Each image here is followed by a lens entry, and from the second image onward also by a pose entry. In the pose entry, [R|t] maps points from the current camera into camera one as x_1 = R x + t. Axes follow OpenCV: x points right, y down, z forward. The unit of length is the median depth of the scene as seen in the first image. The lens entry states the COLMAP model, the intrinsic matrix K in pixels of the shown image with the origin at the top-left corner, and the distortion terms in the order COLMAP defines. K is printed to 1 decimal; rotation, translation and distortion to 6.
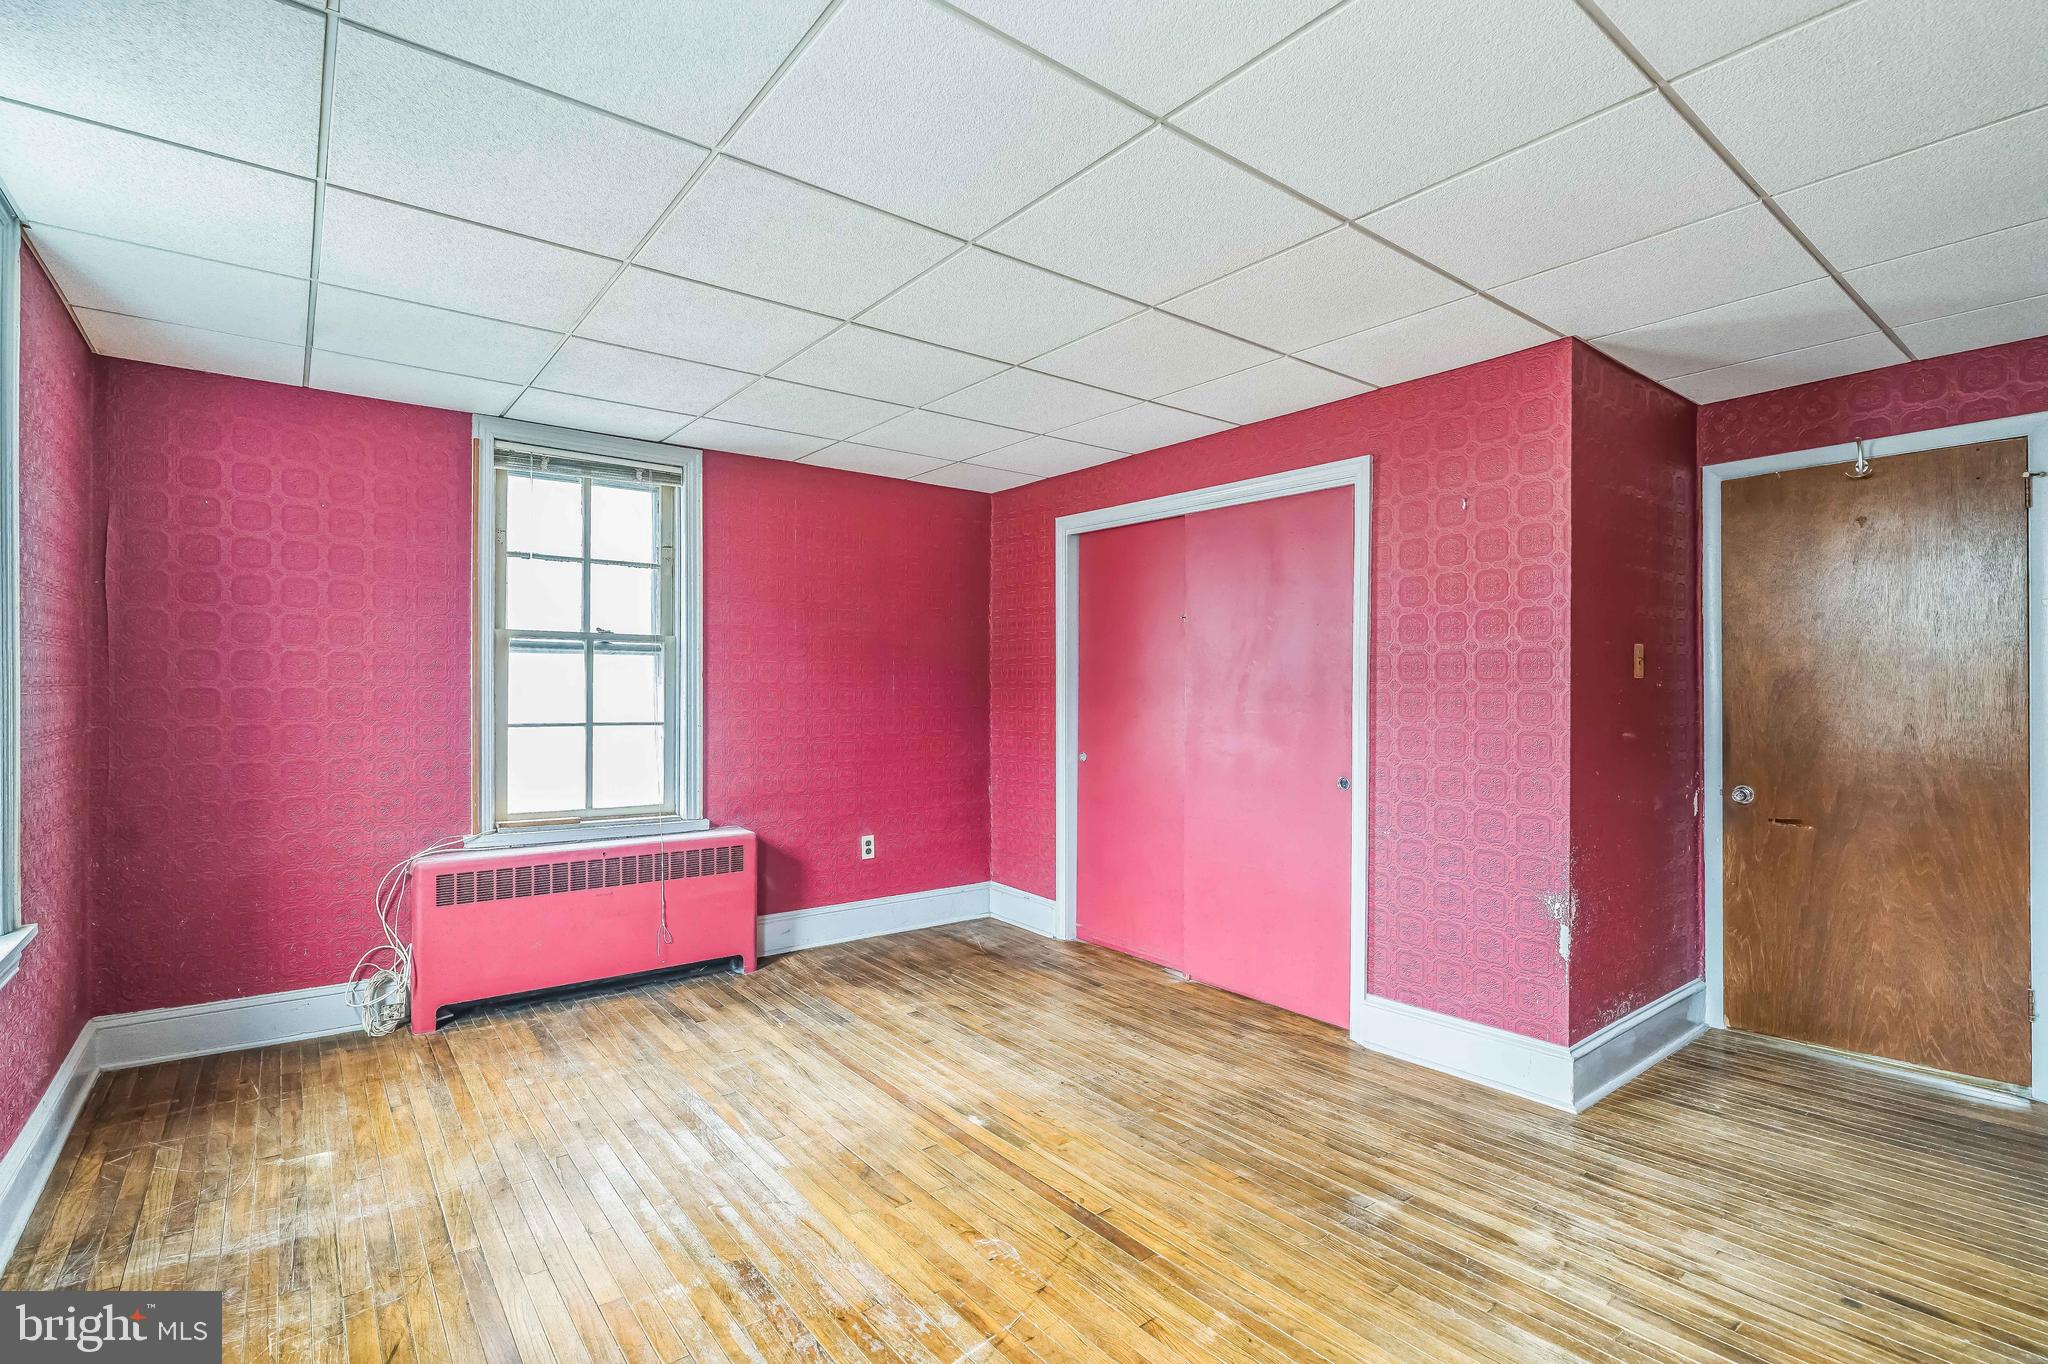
lens RADIAL K [[969.6, 0, 1040.7], [0, 969.6, 684.5], [0, 0, 1]] dist [-0.014676, 0.000290]
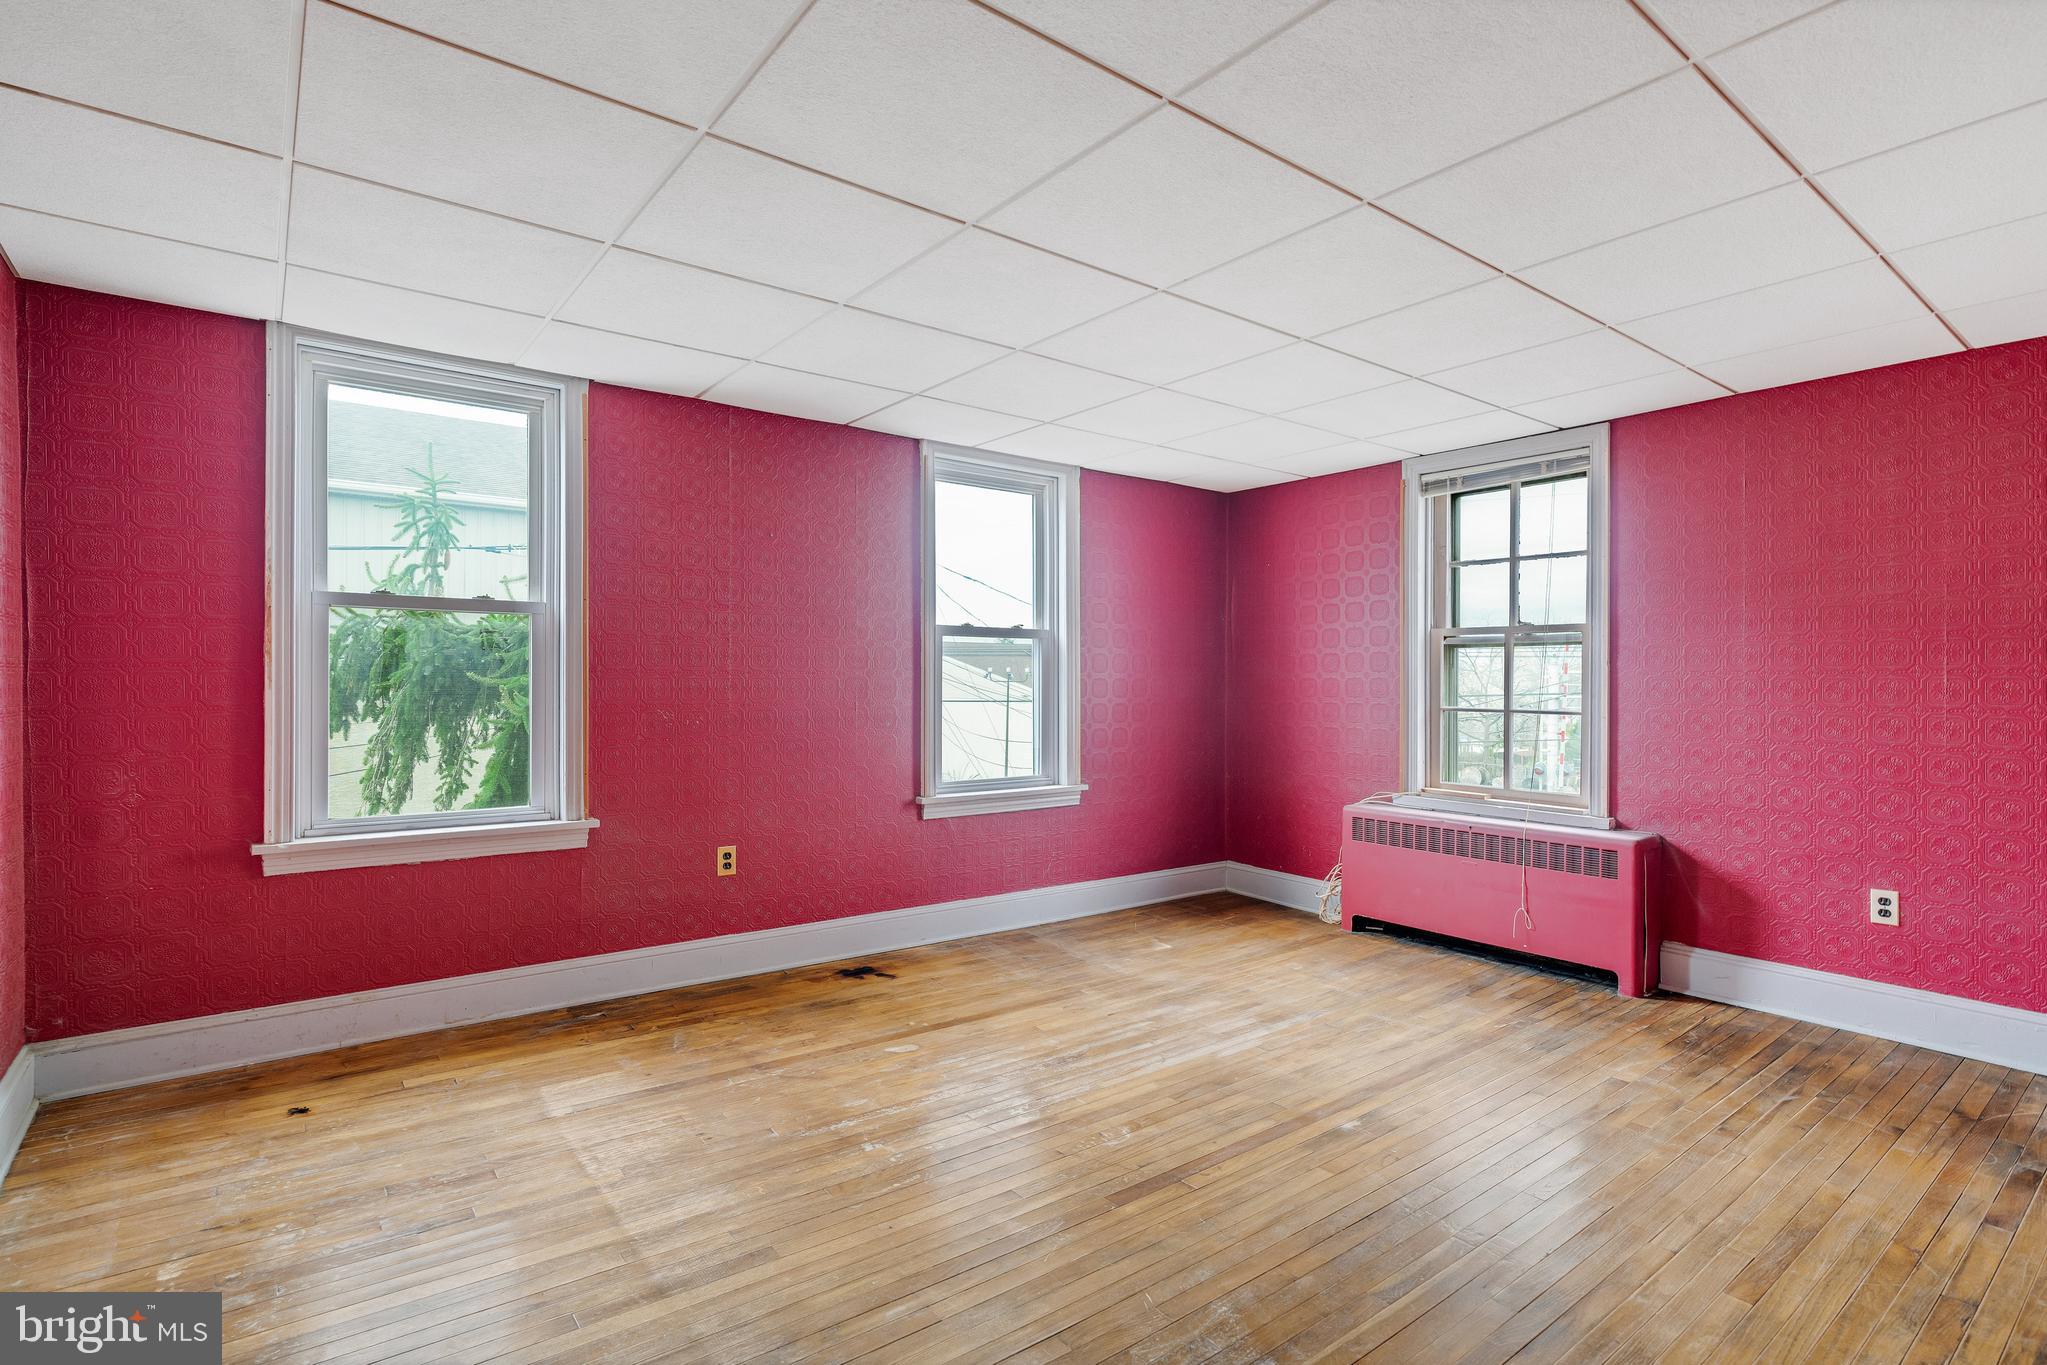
lens RADIAL K [[971.2, 0, 1036.2], [0, 971.2, 683.3], [0, 0, 1]] dist [0.004390, 0.000800]
pose [[-0.011925, 0.002136, -0.999927, 0.659462], [0.004028, 0.999990, 0.002088, 0.005933], [0.999921, -0.004003, -0.011934, 0.511265]]
